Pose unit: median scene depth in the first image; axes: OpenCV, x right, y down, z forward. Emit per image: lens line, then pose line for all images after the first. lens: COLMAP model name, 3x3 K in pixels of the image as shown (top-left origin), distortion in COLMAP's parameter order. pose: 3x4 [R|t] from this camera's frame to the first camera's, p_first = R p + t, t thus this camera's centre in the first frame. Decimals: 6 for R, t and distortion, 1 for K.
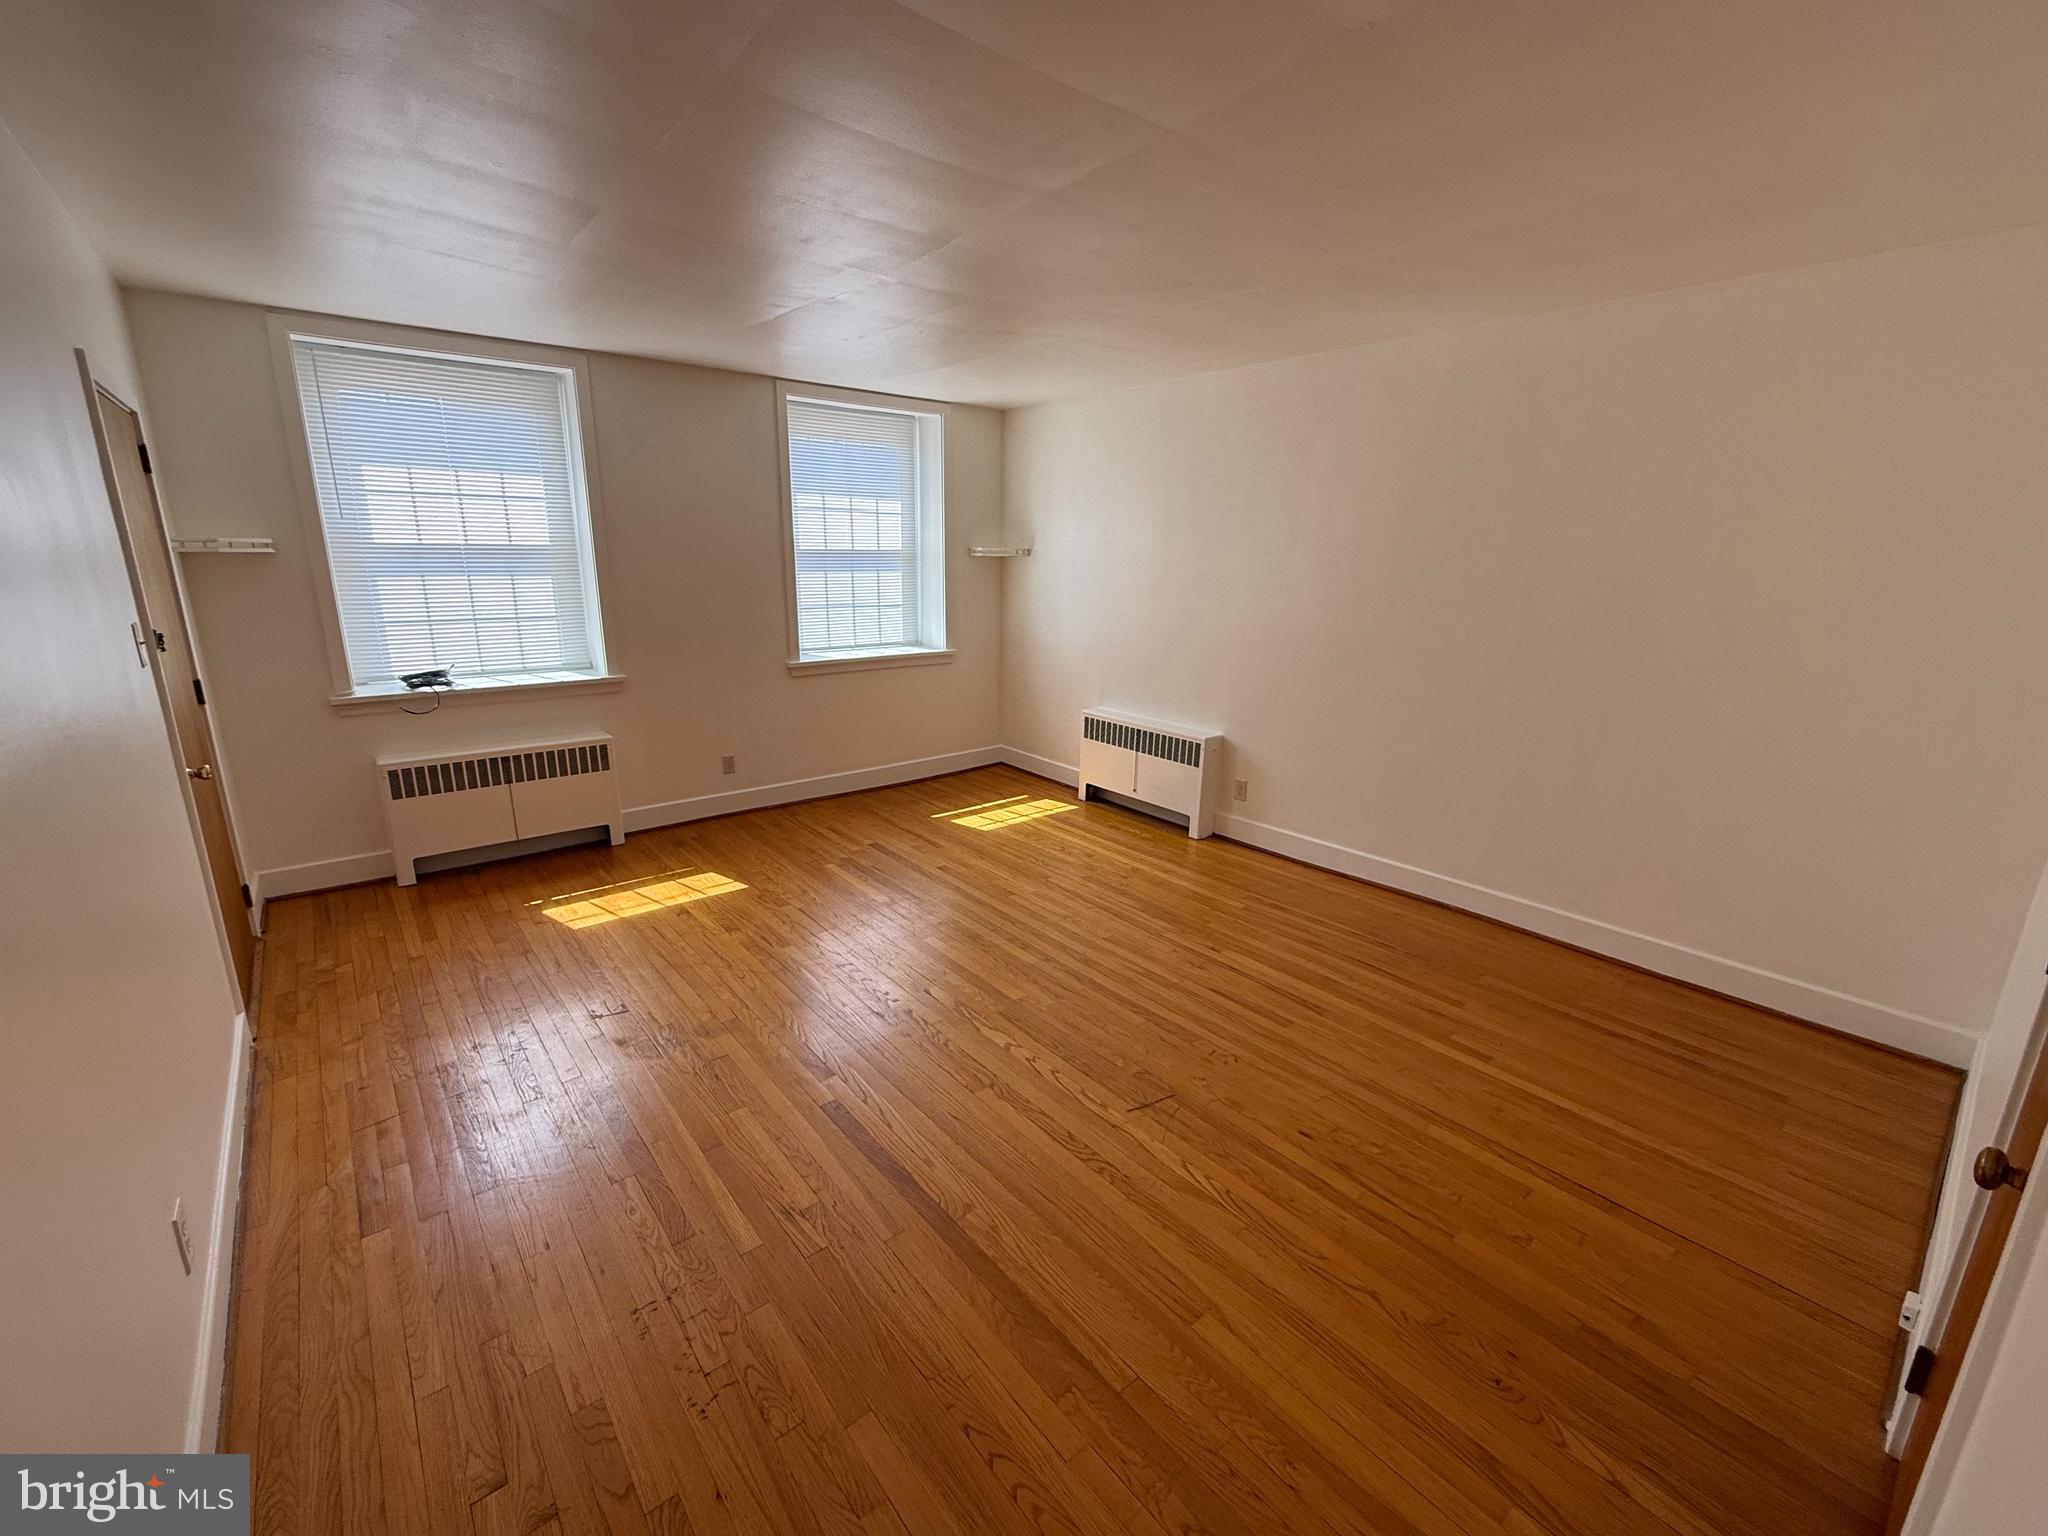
lens RADIAL K [[845.5, 0, 1010.2], [0, 845.5, 767.9], [0, 0, 1]] dist [-0.002502, -0.000173]
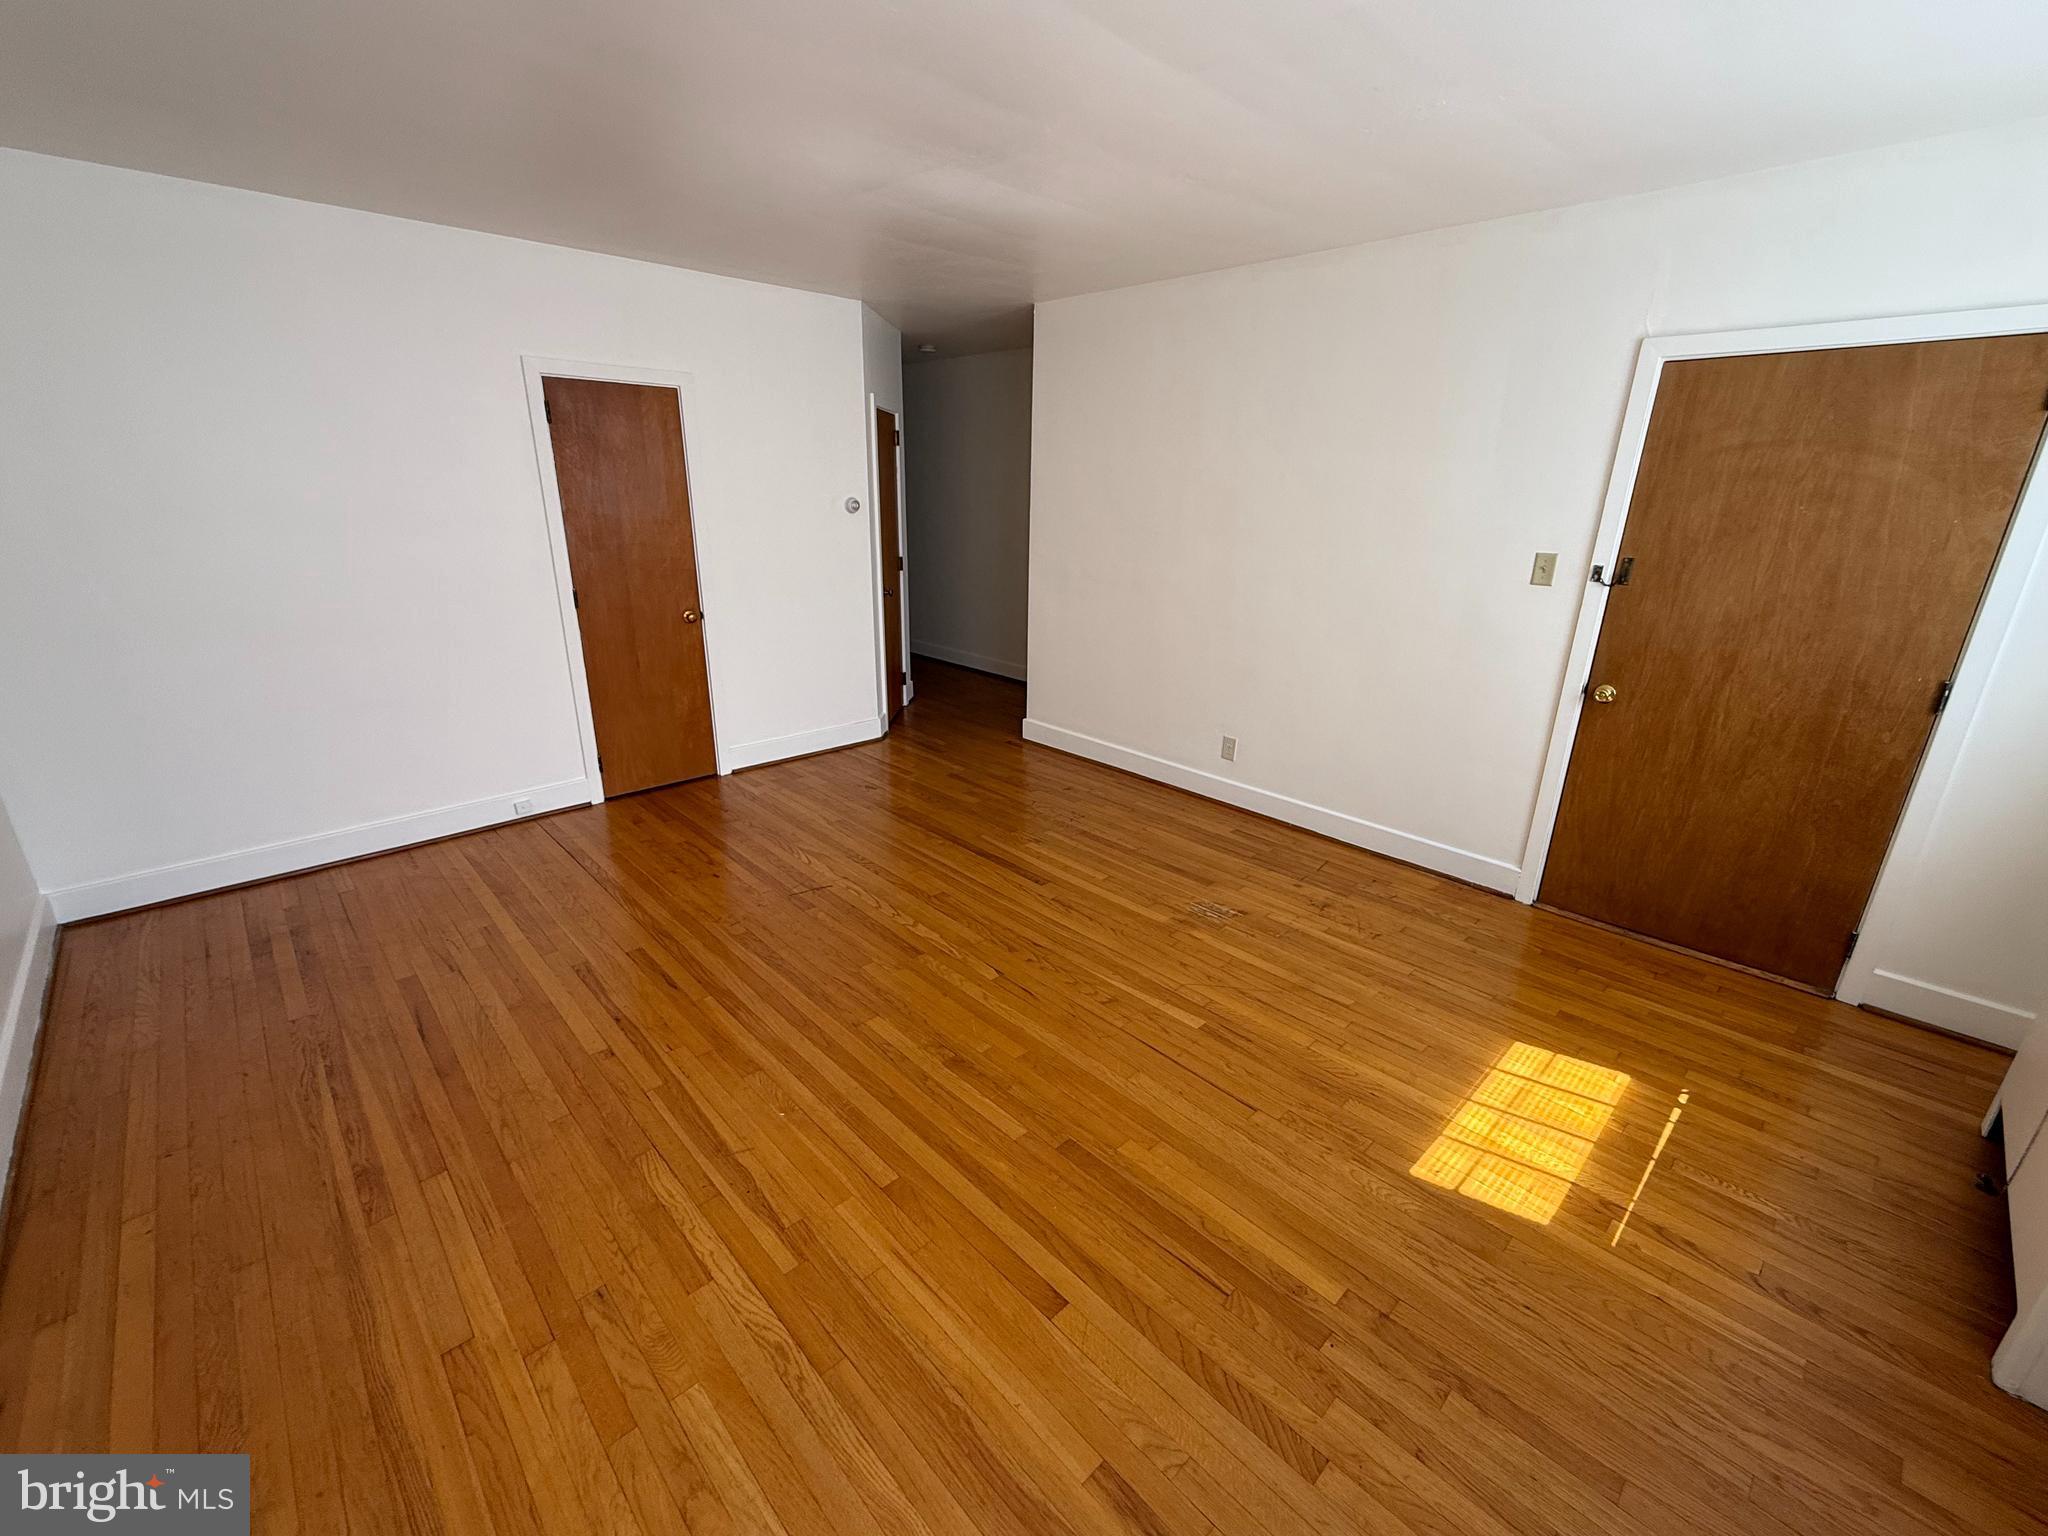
lens RADIAL K [[845.5, 0, 1025.6], [0, 845.5, 769.6], [0, 0, 1]] dist [-0.002502, -0.000173]
pose [[-0.995956, -0.000695, -0.089841, -0.036039], [-0.050267, 0.833123, 0.550799, -0.358171], [0.074466, 0.553087, -0.829789, 1.372086]]
